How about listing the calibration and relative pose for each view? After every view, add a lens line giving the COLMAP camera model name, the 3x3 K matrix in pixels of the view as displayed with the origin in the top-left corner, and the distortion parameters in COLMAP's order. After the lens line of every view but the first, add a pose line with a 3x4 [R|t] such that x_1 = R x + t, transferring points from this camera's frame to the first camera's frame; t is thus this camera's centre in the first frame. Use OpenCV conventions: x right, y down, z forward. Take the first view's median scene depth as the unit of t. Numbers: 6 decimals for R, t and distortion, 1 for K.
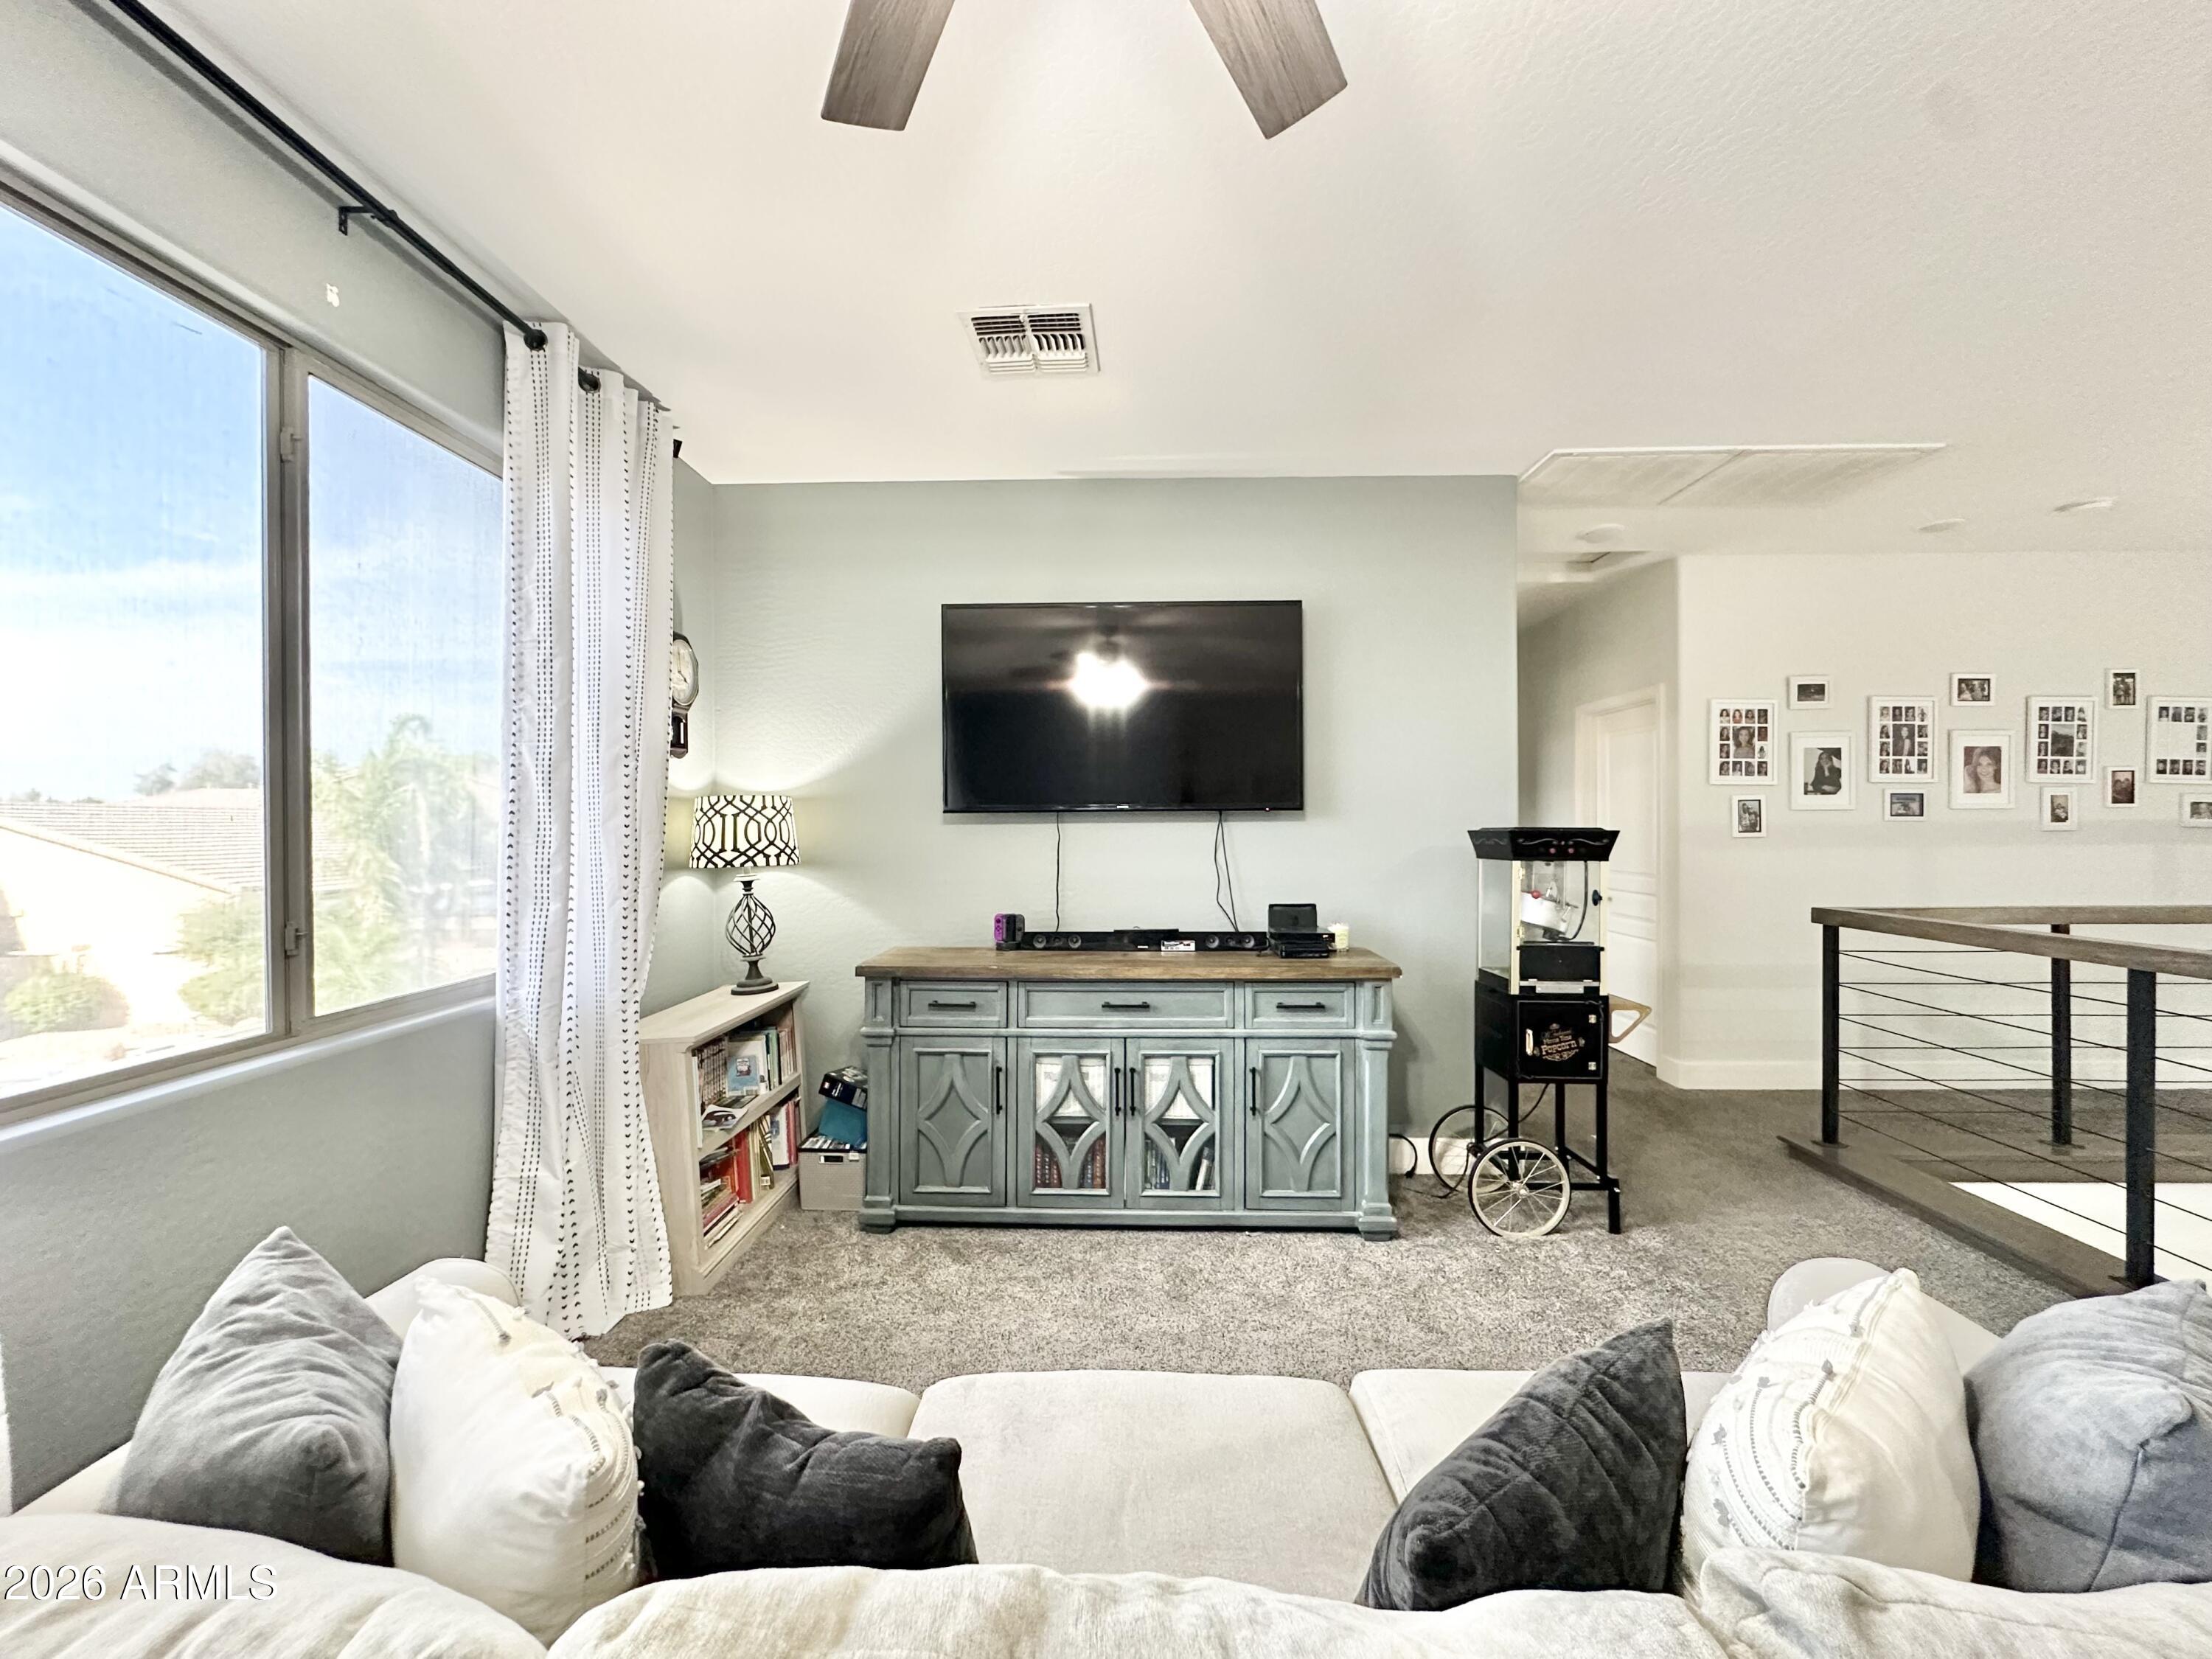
lens RADIAL K [[878.6, 0, 1109.5], [0, 878.6, 827.1], [0, 0, 1]] dist [-0.001180, 0.001489]
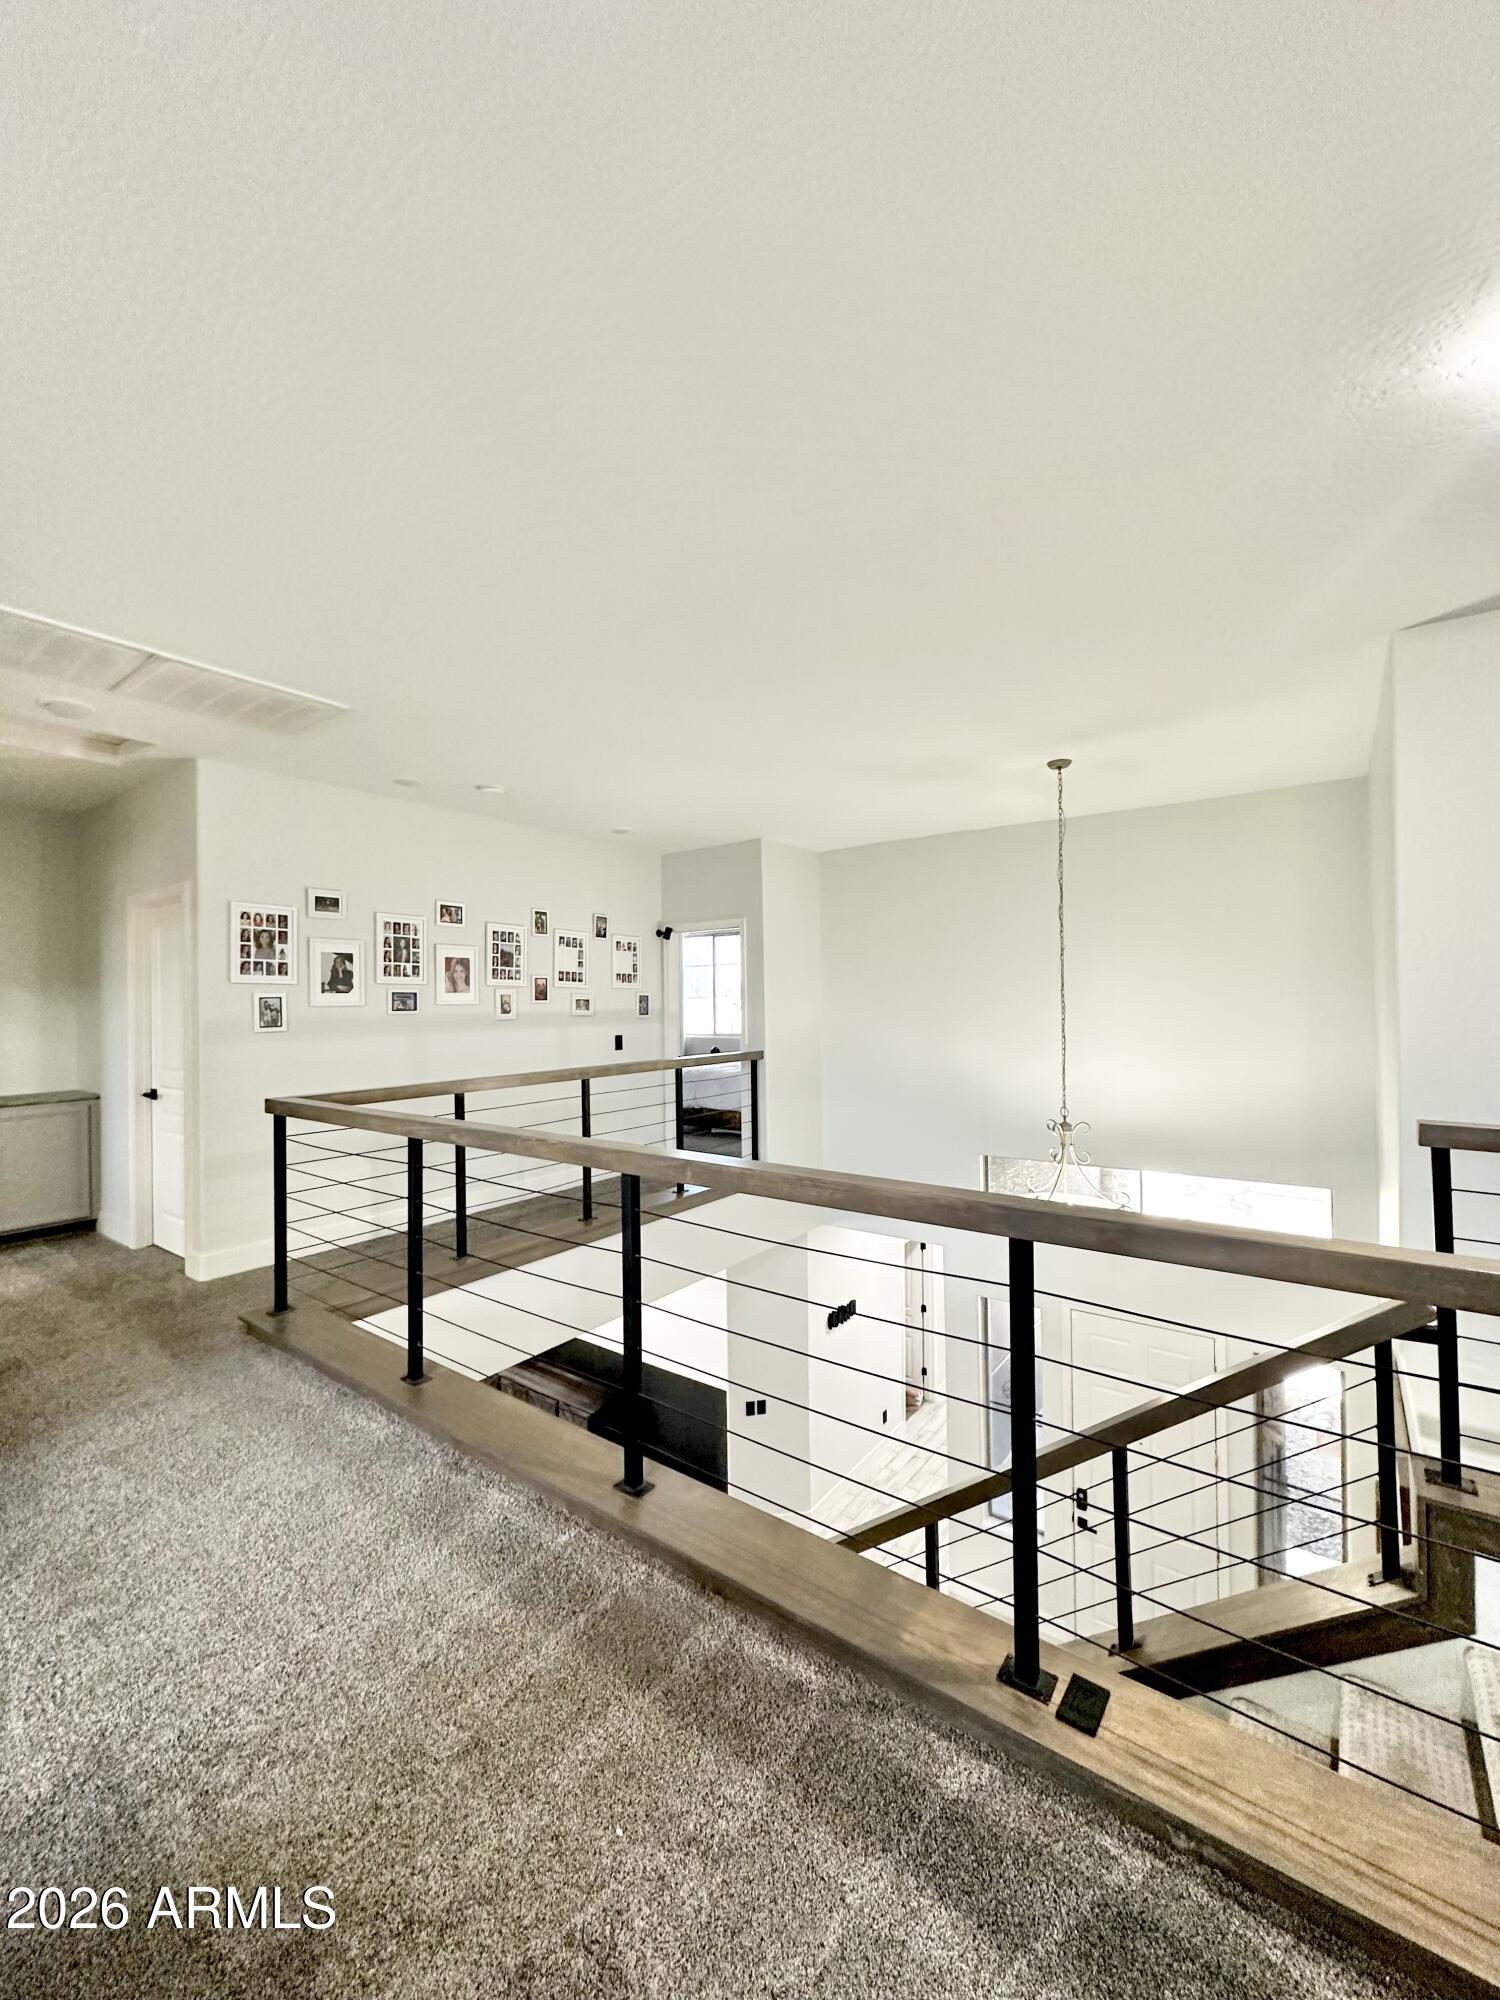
lens RADIAL K [[794.4, 0, 748.2], [0, 794.4, 998.7], [0, 0, 1]] dist [-0.001180, 0.001489]
pose [[0.575904, -0.000170, 0.817518, 0.265820], [0.011676, 0.999900, -0.008017, -0.014877], [-0.817434, 0.014162, 0.575848, -0.049136]]
